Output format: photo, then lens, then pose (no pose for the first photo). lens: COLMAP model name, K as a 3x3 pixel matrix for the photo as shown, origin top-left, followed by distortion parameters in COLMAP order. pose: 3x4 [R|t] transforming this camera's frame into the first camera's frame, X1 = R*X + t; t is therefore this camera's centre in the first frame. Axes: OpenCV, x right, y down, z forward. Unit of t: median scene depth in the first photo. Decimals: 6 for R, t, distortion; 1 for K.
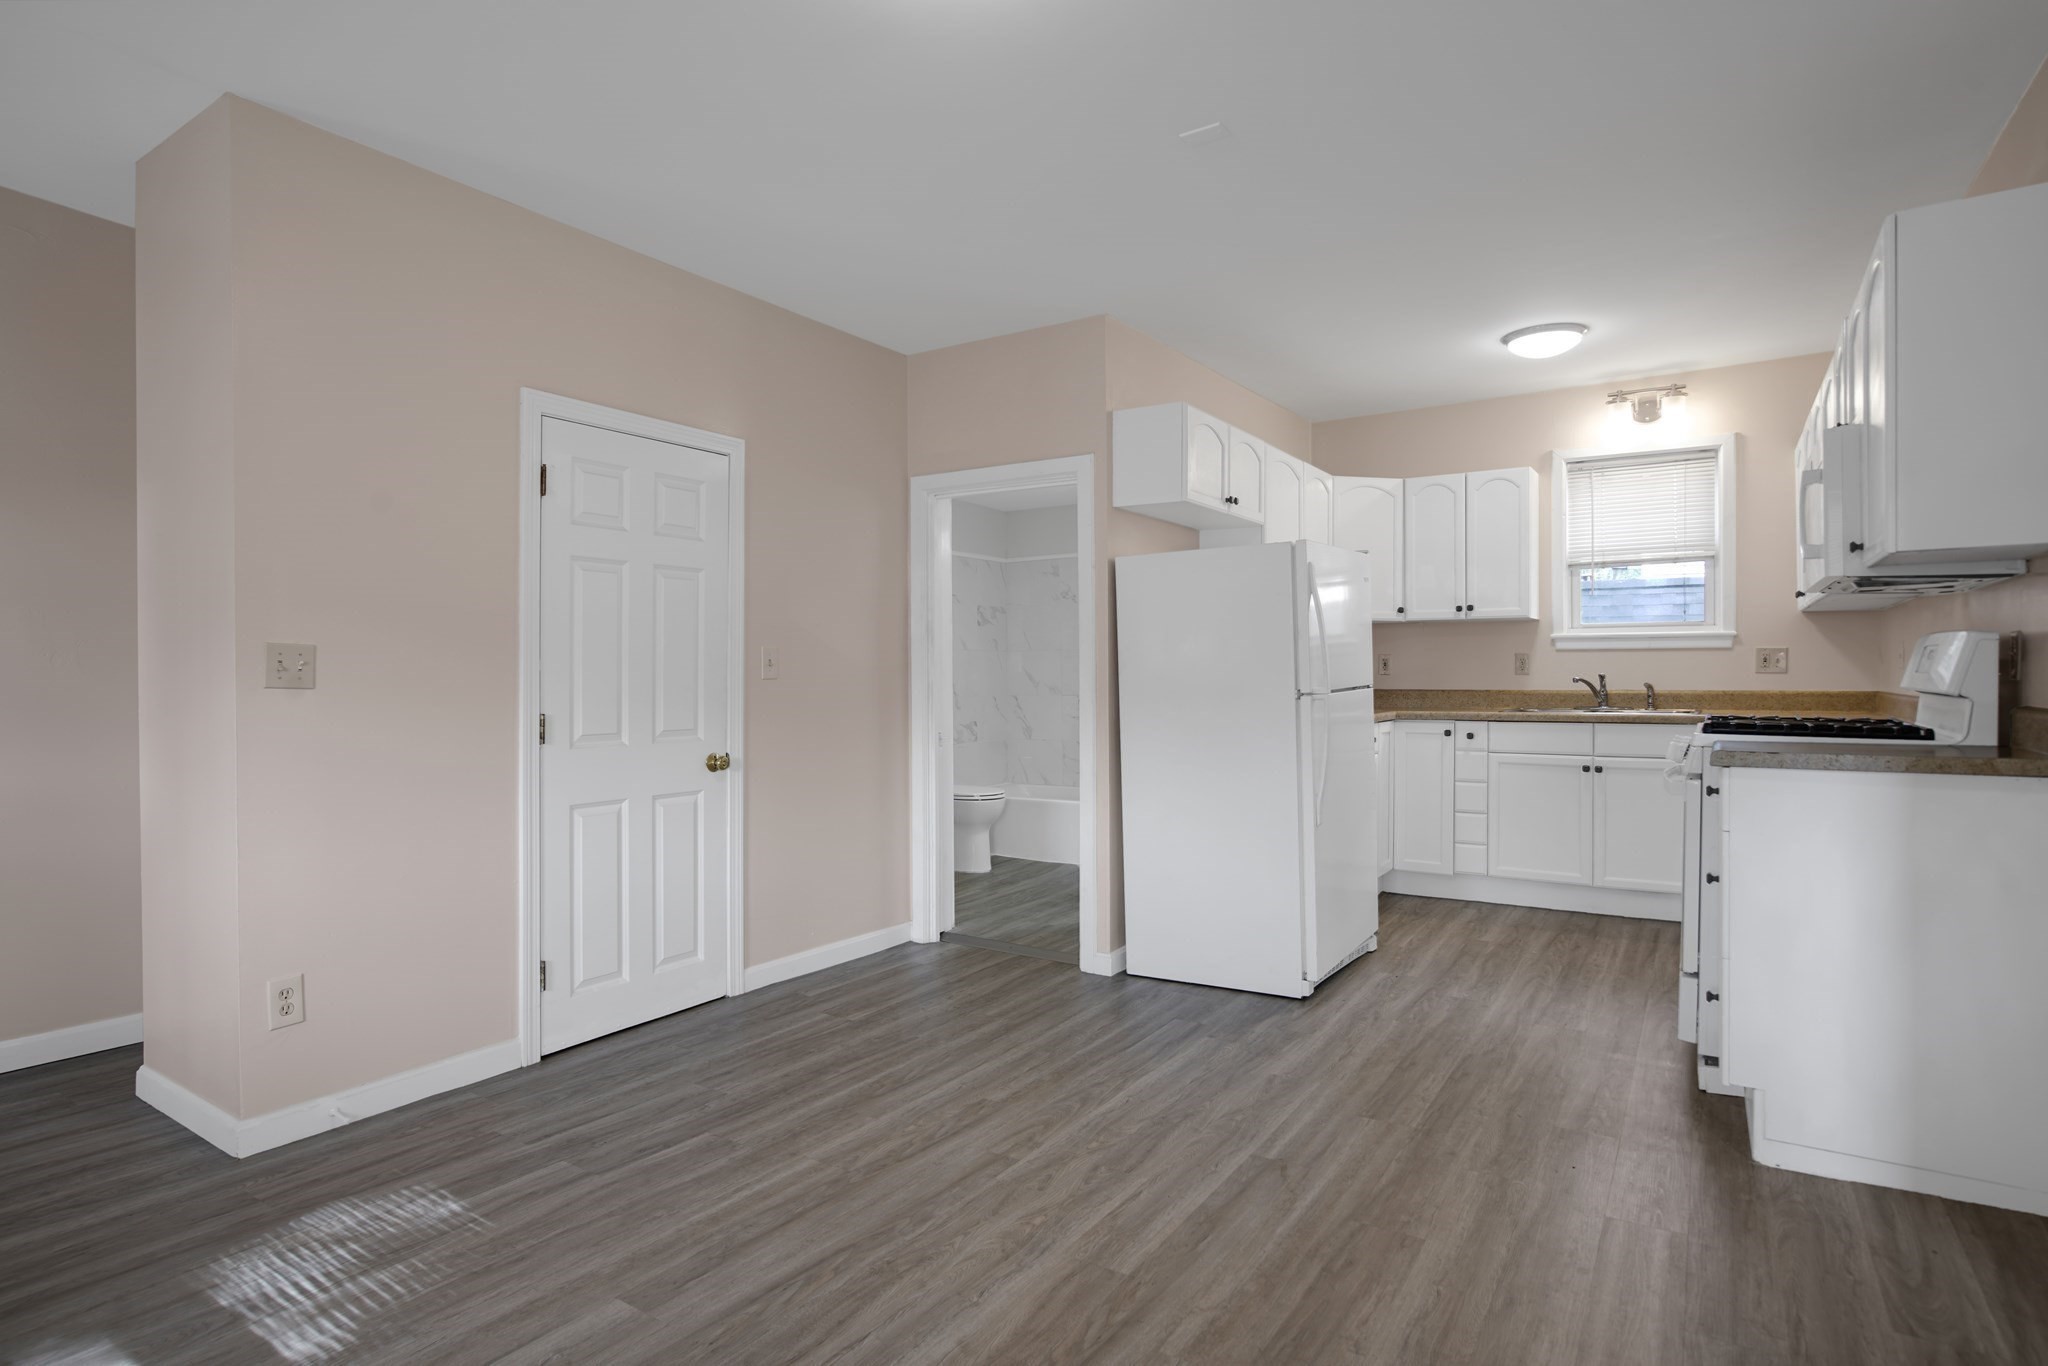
lens RADIAL K [[1115.4, 0, 967.1], [0, 1115.4, 682.3], [0, 0, 1]] dist [-0.050063, 0.032782]
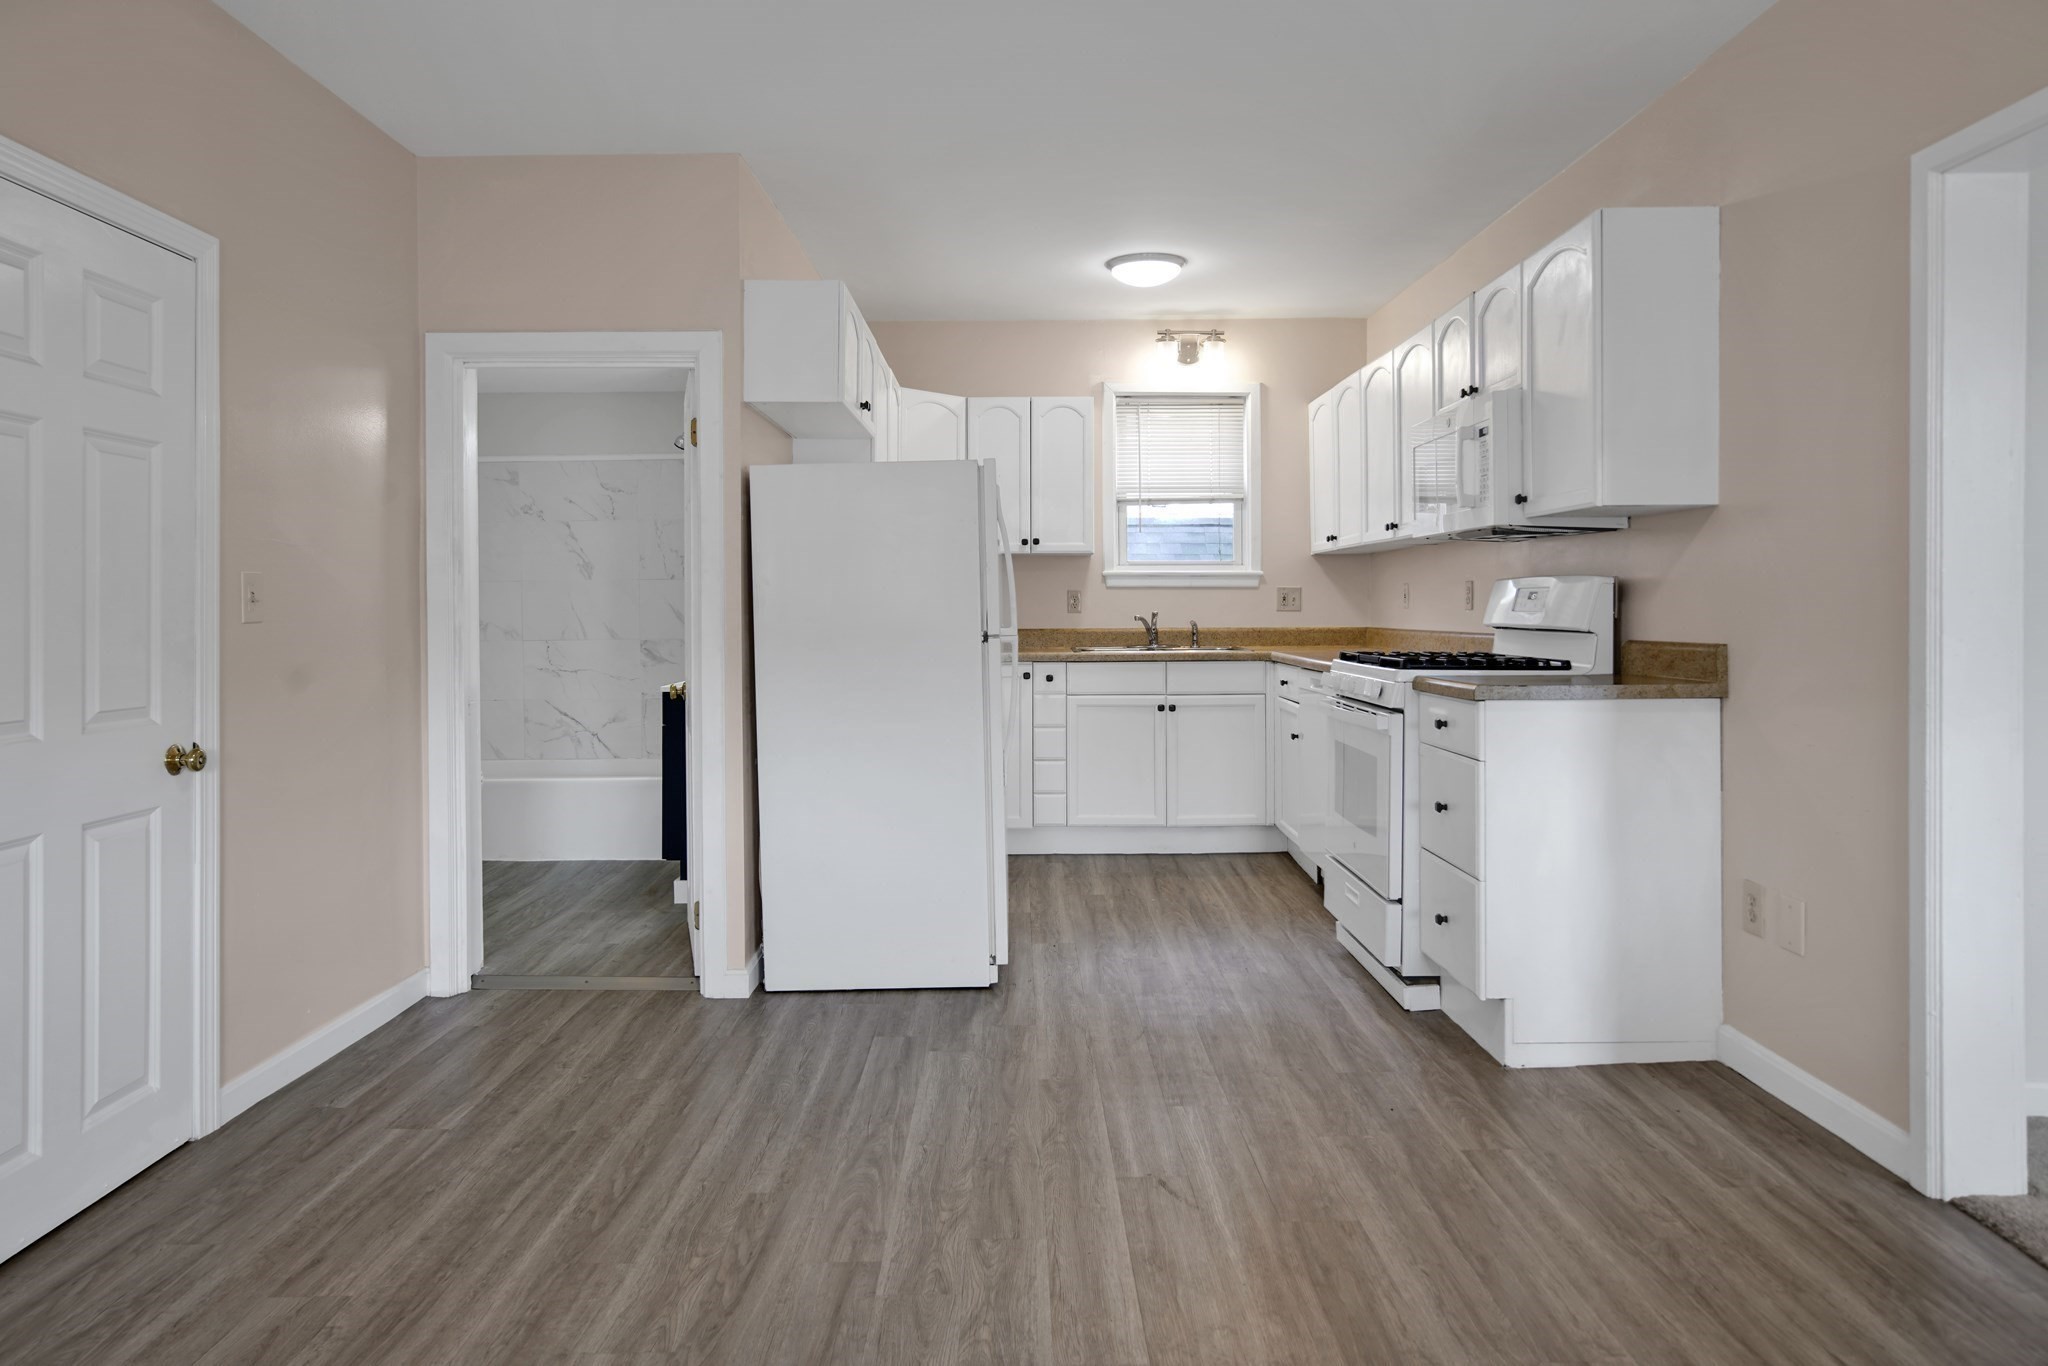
lens RADIAL K [[1288.0, 0, 1008.5], [0, 1288.0, 617.0], [0, 0, 1]] dist [-0.036092, 0.042473]
pose [[0.817380, -0.003707, 0.576088, -0.241468], [0.005280, 0.999985, -0.001058, -0.003001], [-0.576075, 0.003907, 0.817387, 0.151243]]
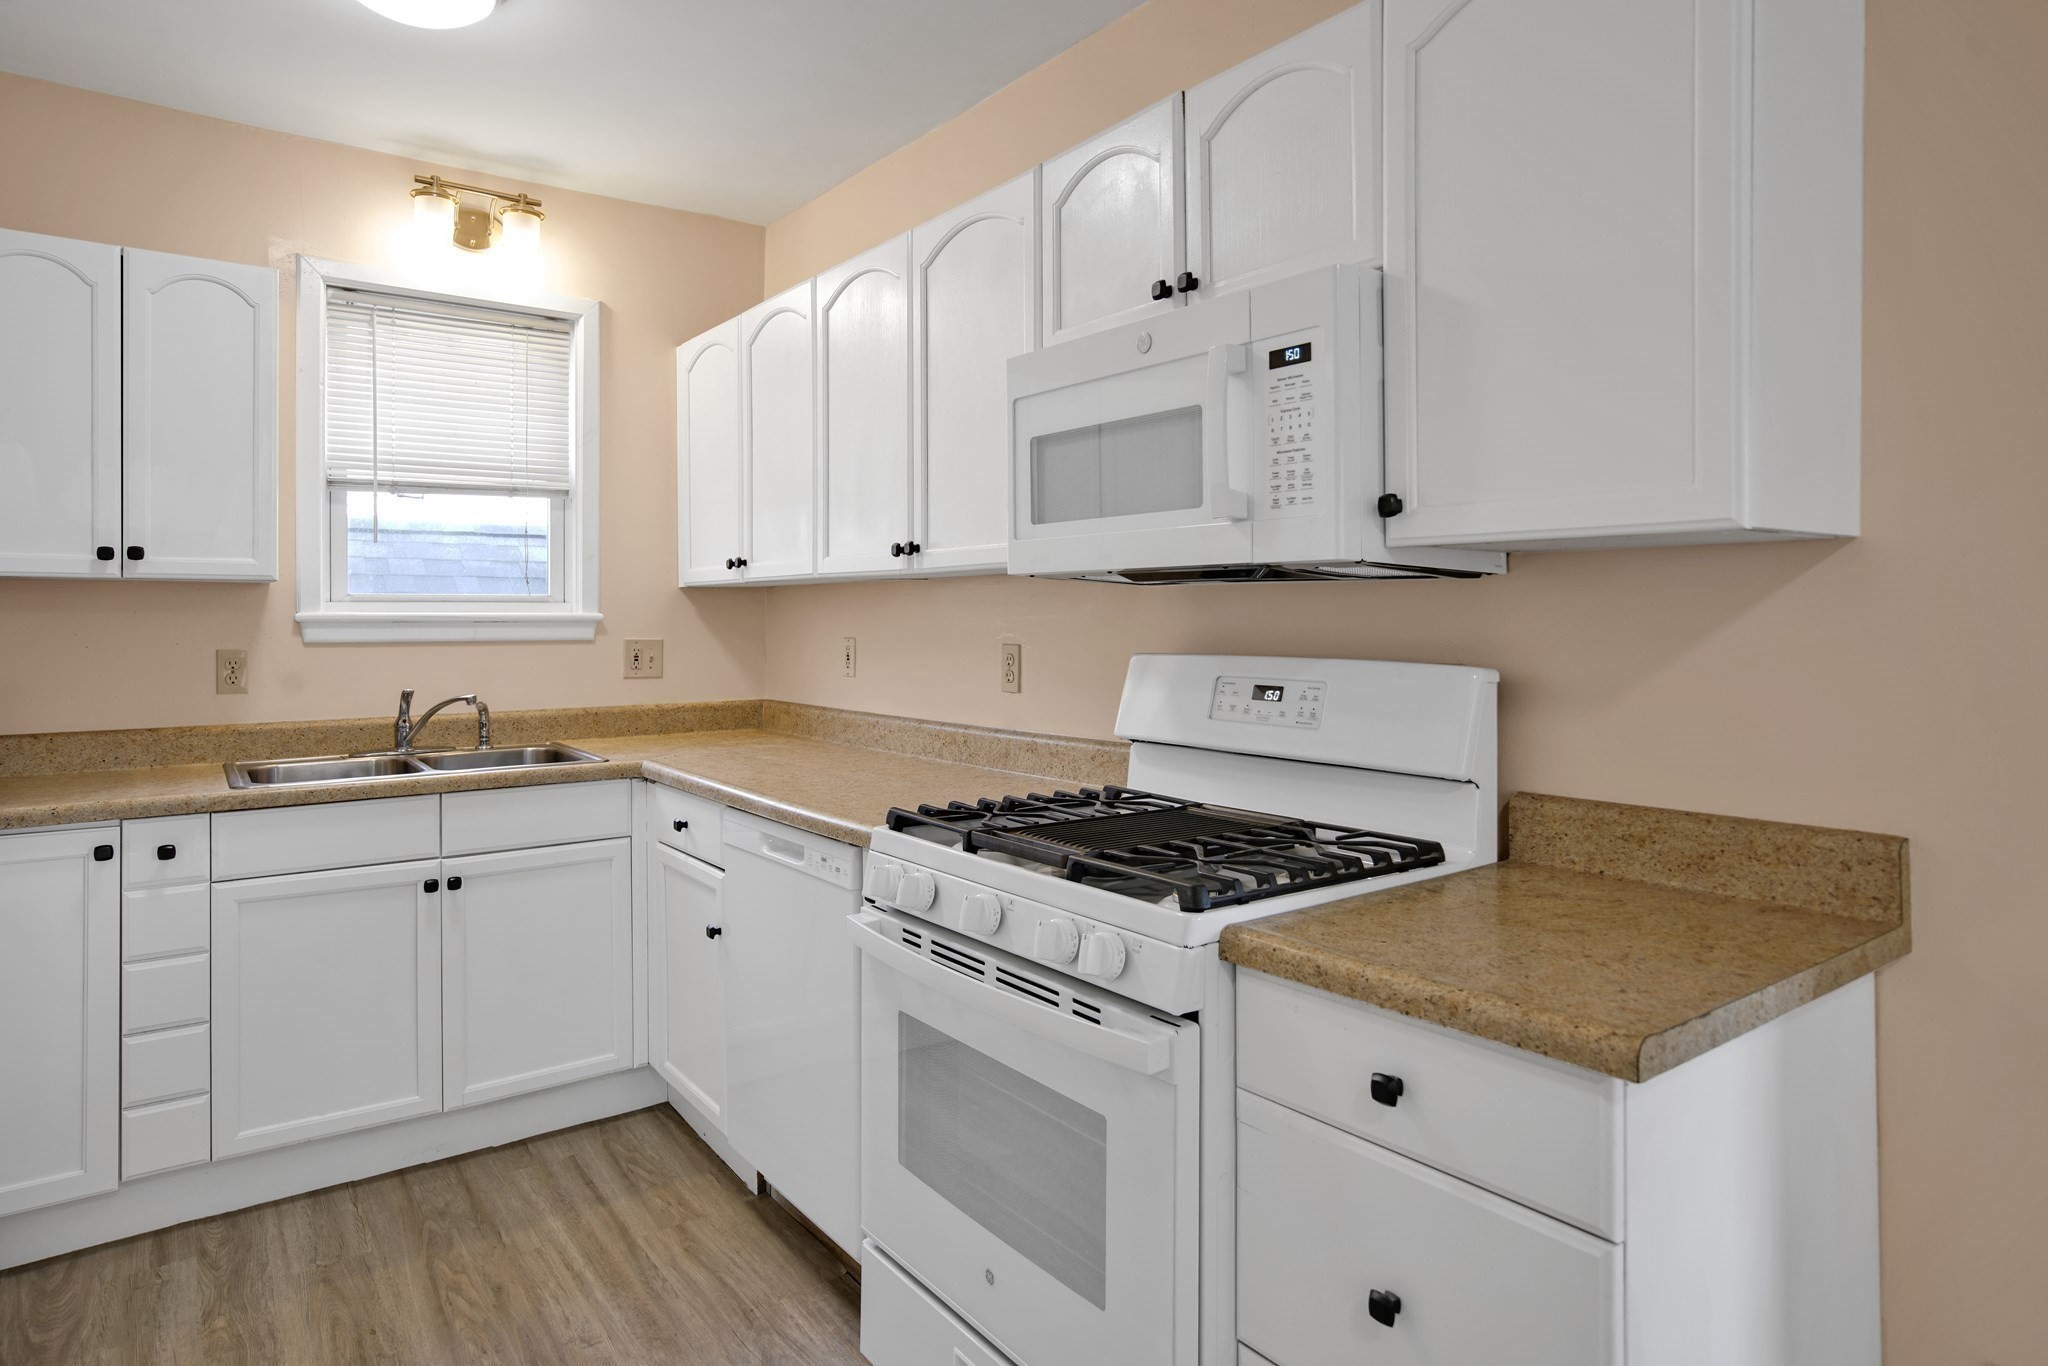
lens RADIAL K [[1172.7, 0, 1006.8], [0, 1172.7, 613.4], [0, 0, 1]] dist [-0.040065, 0.027667]
pose [[0.314438, 0.003814, 0.949270, 0.155255], [0.007749, 0.999948, -0.006584, -0.046603], [-0.949246, 0.009426, 0.314392, 0.651847]]
